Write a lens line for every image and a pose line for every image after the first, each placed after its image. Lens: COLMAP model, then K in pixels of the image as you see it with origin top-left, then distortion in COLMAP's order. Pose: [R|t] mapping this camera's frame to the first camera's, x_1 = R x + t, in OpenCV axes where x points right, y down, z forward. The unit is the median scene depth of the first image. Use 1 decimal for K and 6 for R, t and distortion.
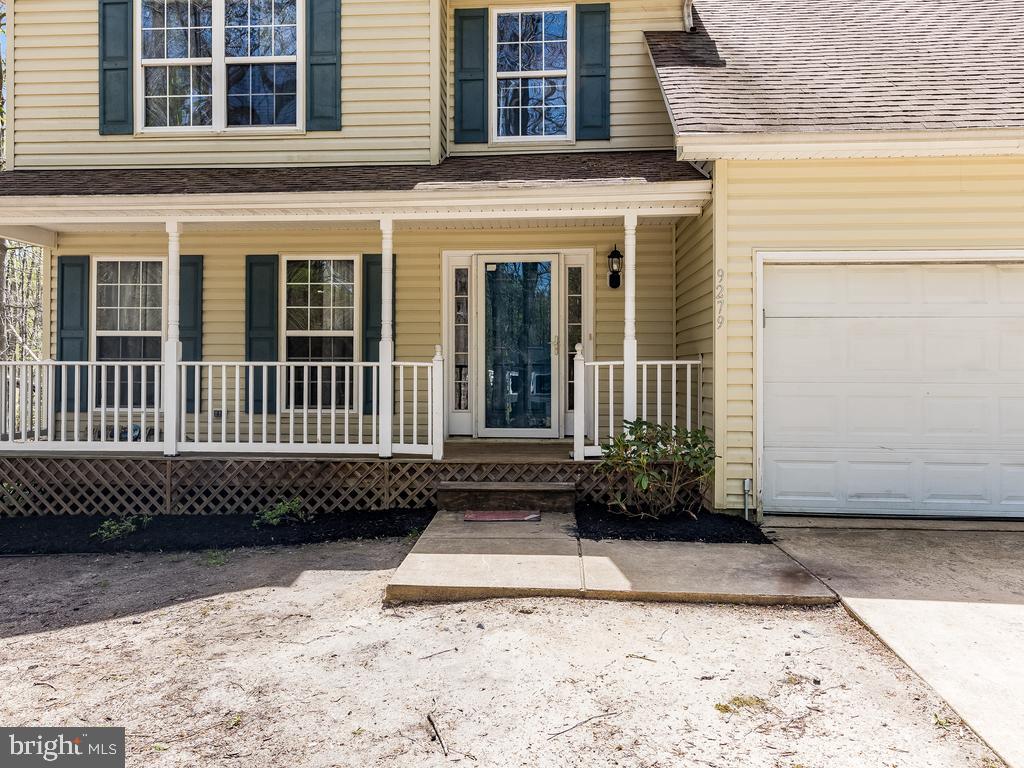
lens RADIAL K [[763.3, 0, 513.8], [0, 763.3, 376.5], [0, 0, 1]] dist [0.003642, 0.006783]
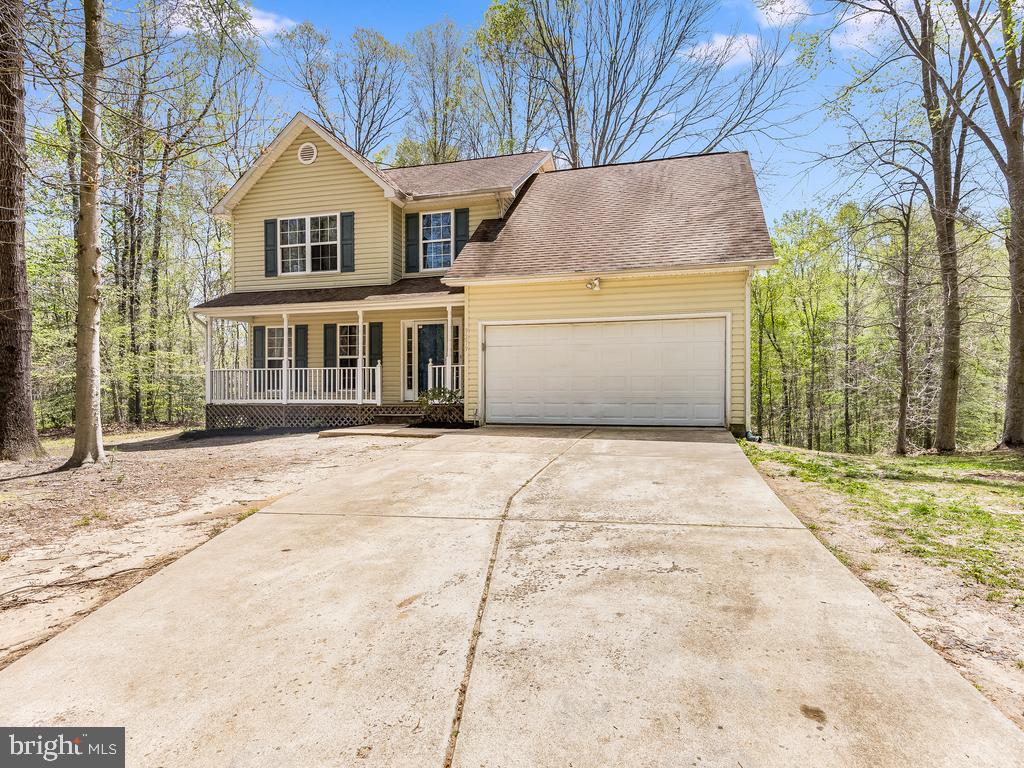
lens RADIAL K [[585.3, 0, 521.9], [0, 585.3, 405.6], [0, 0, 1]] dist [0.000690, 0.002742]
pose [[0.980554, 0.000662, -0.196248, 0.650857], [0.002830, 0.999843, 0.017509, 0.067148], [0.196229, -0.017724, 0.980398, -0.703501]]
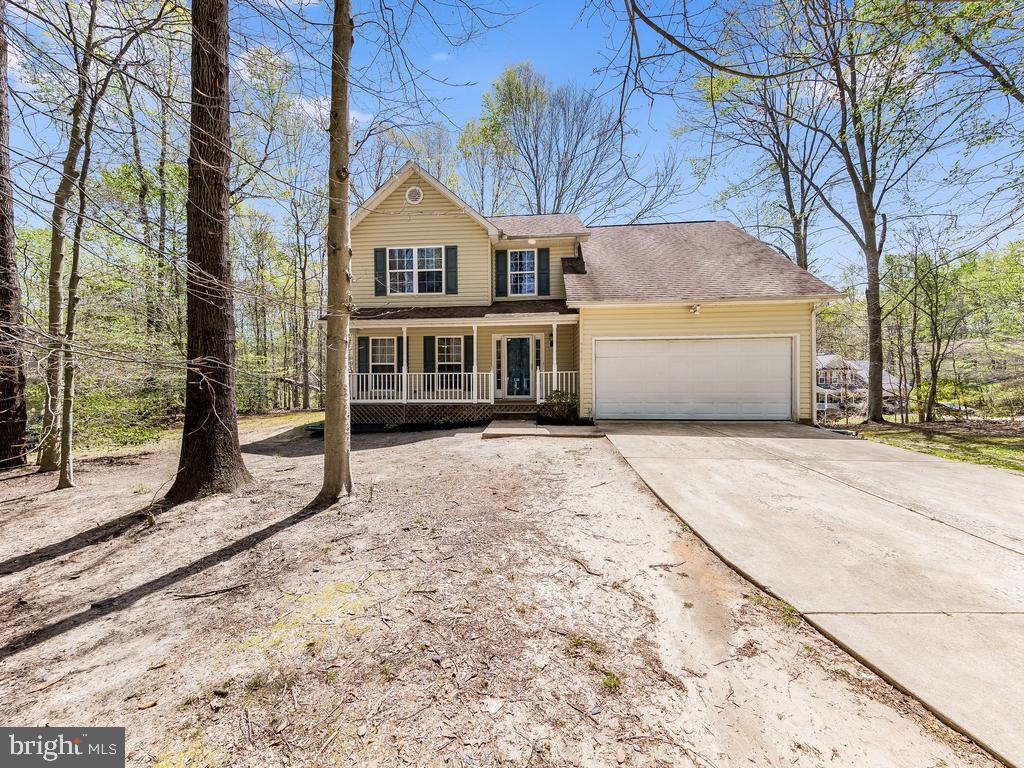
lens RADIAL K [[366.6, 0, 513.5], [0, 366.6, 383.9], [0, 0, 1]] dist [0.003086, 0.000018]
pose [[0.999905, -0.007845, -0.011357, 0.002338], [0.007930, 0.999941, 0.007442, 0.014574], [0.011298, -0.007531, 0.999908, -0.411170]]
